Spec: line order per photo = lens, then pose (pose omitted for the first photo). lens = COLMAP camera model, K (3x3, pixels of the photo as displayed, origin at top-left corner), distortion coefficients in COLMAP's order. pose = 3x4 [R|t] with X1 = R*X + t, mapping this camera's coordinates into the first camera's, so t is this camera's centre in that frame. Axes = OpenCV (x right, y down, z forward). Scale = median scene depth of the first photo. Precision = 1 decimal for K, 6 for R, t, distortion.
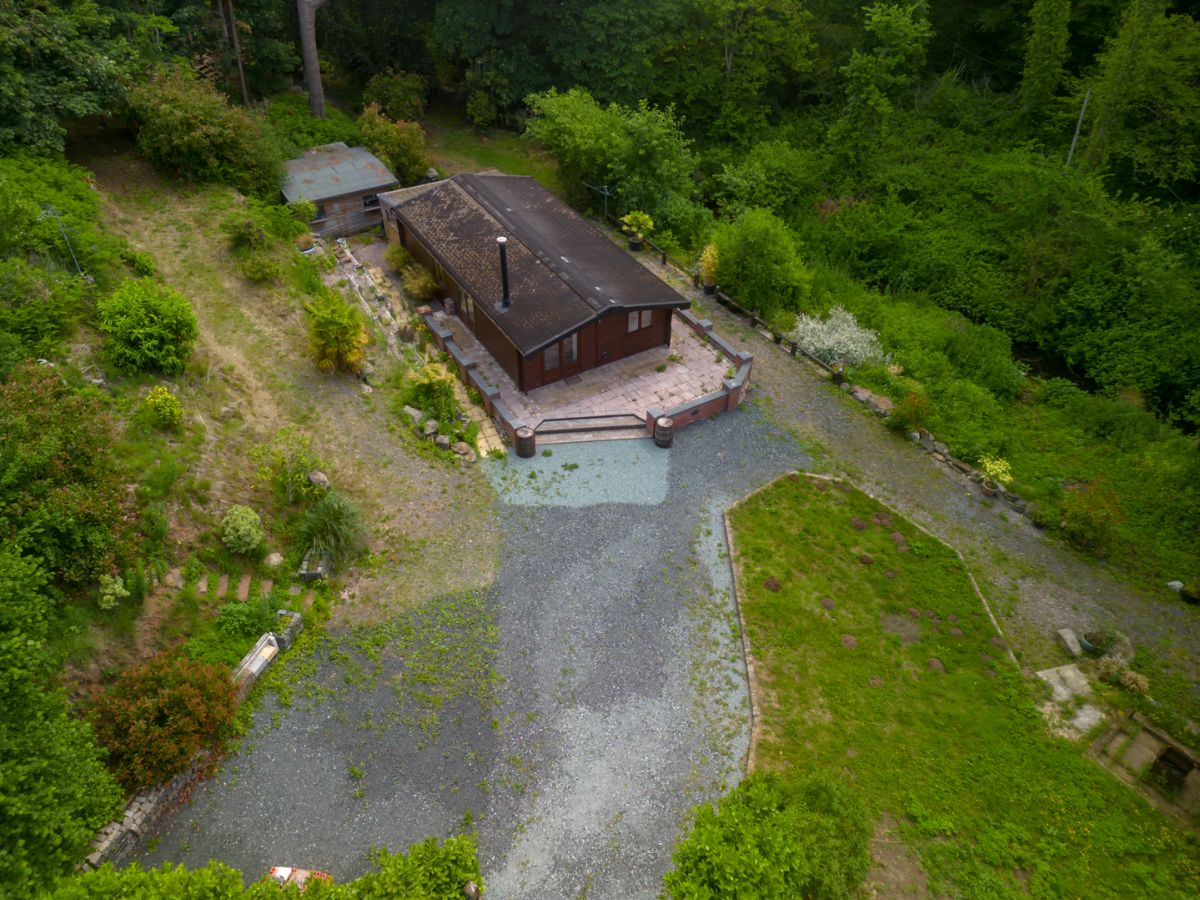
lens RADIAL K [[840.0, 0, 607.7], [0, 840.0, 457.1], [0, 0, 1]] dist [0.078911, -0.070876]
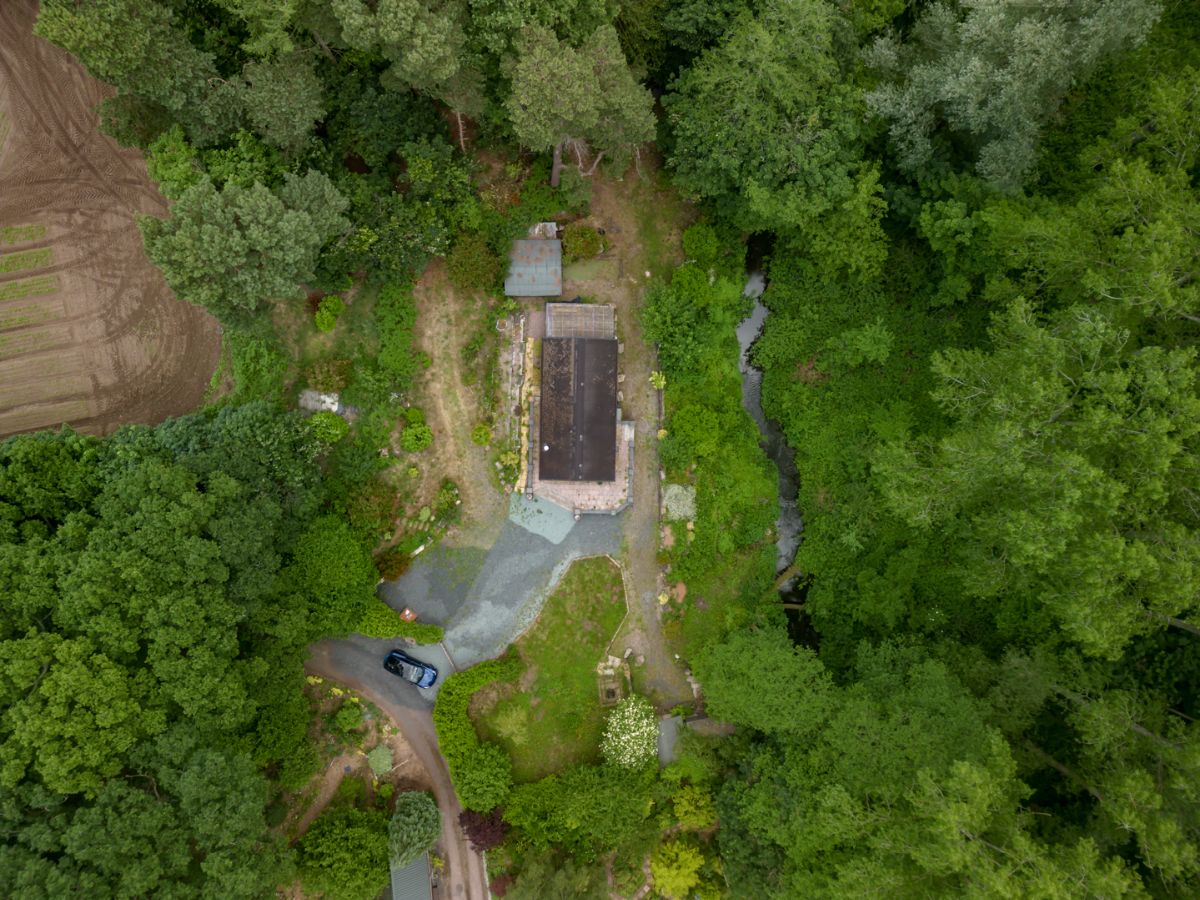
lens RADIAL K [[859.2, 0, 614.4], [0, 859.2, 452.3], [0, 0, 1]] dist [0.127088, -0.108532]
pose [[0.843267, 0.537494, 0.001225, 0.058657], [-0.348361, 0.544800, 0.762783, -2.519792], [0.409324, -0.643656, 0.646654, -0.647005]]
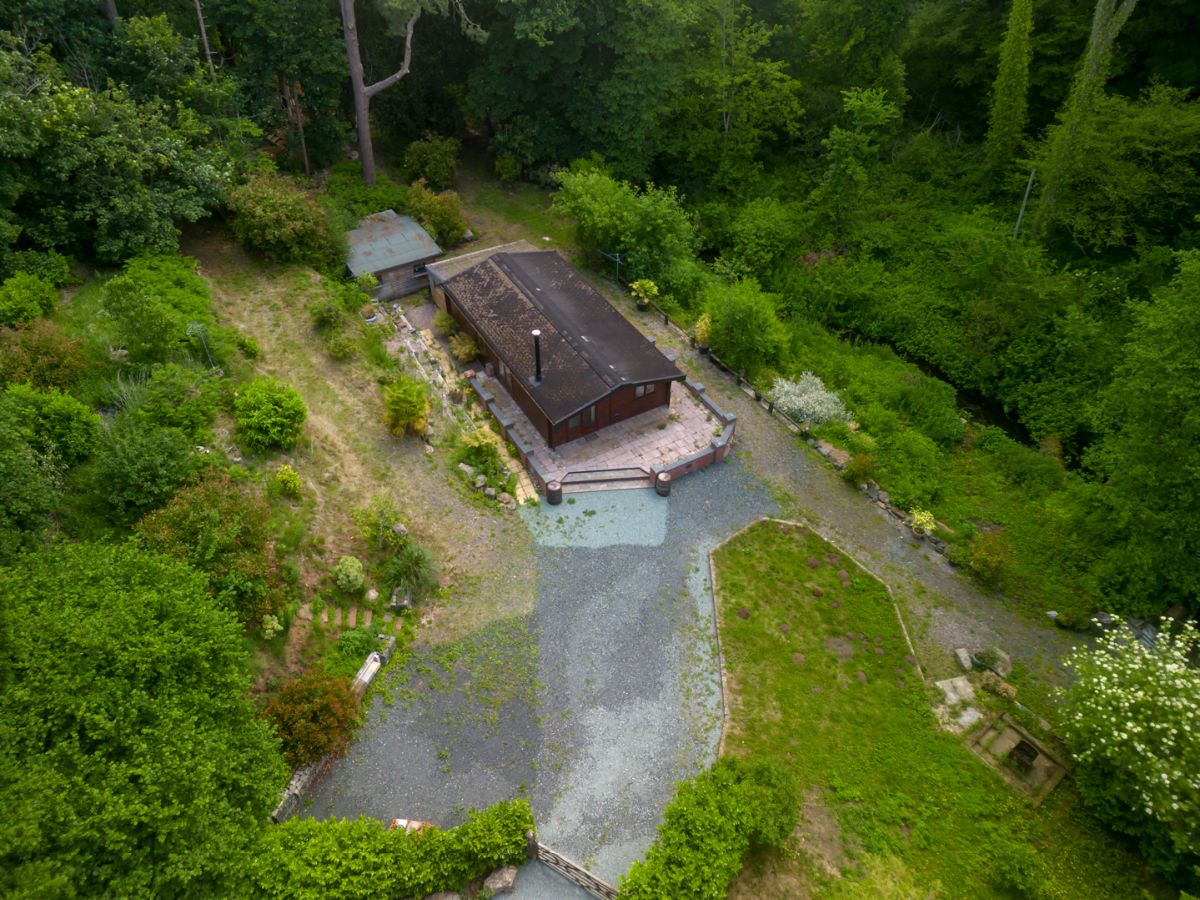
lens RADIAL K [[843.0, 0, 609.3], [0, 843.0, 453.2], [0, 0, 1]] dist [0.094263, -0.103233]
pose [[0.999967, 0.004791, -0.006567, -0.007406], [-0.004537, 0.999262, 0.038155, -0.138906], [0.006745, -0.038124, 0.999250, -0.298200]]
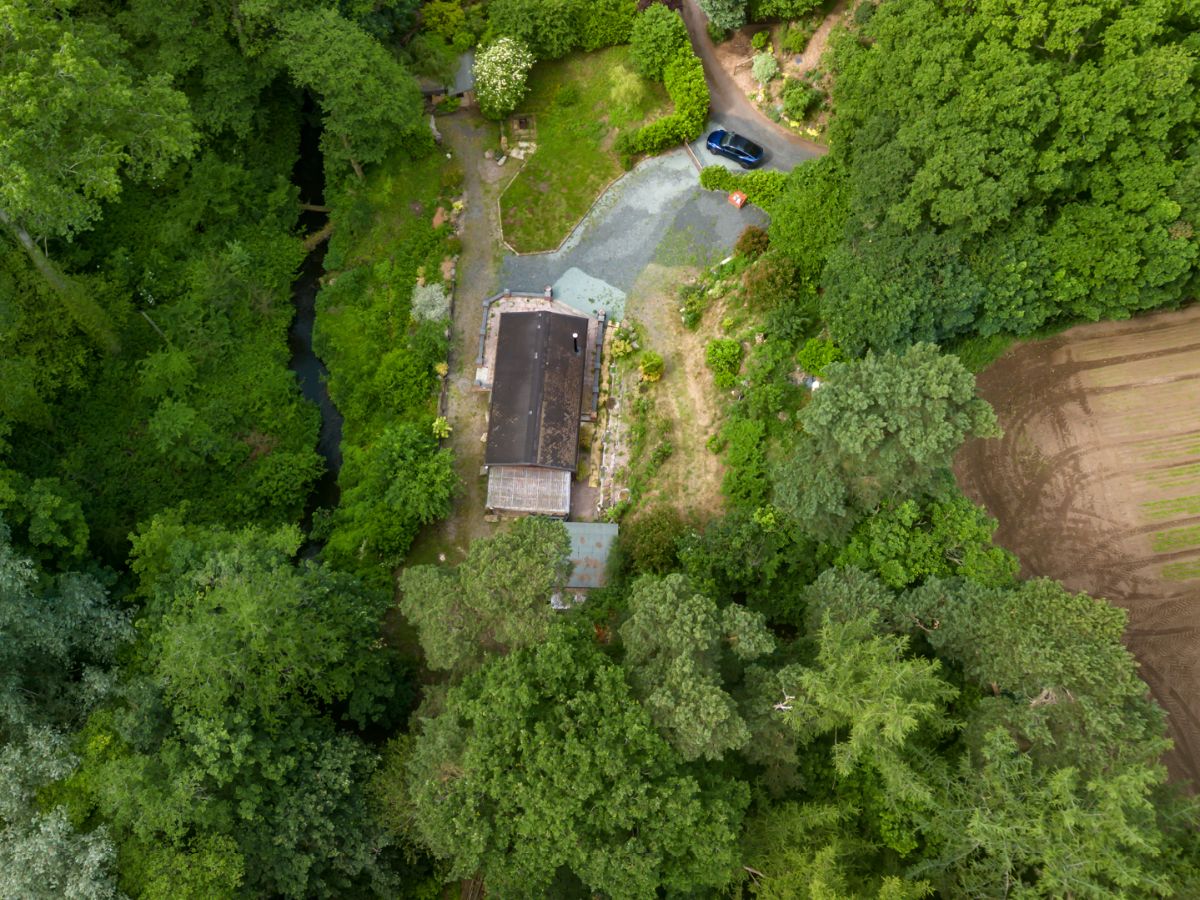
lens RADIAL K [[1152.8, 0, 606.4], [0, 1152.8, 449.0], [0, 0, 1]] dist [0.122865, -0.012186]
pose [[-0.821079, -0.539307, 0.187022, -1.004147], [0.355716, -0.227189, 0.906560, -3.323274], [-0.446425, 0.810884, 0.378381, 0.077969]]
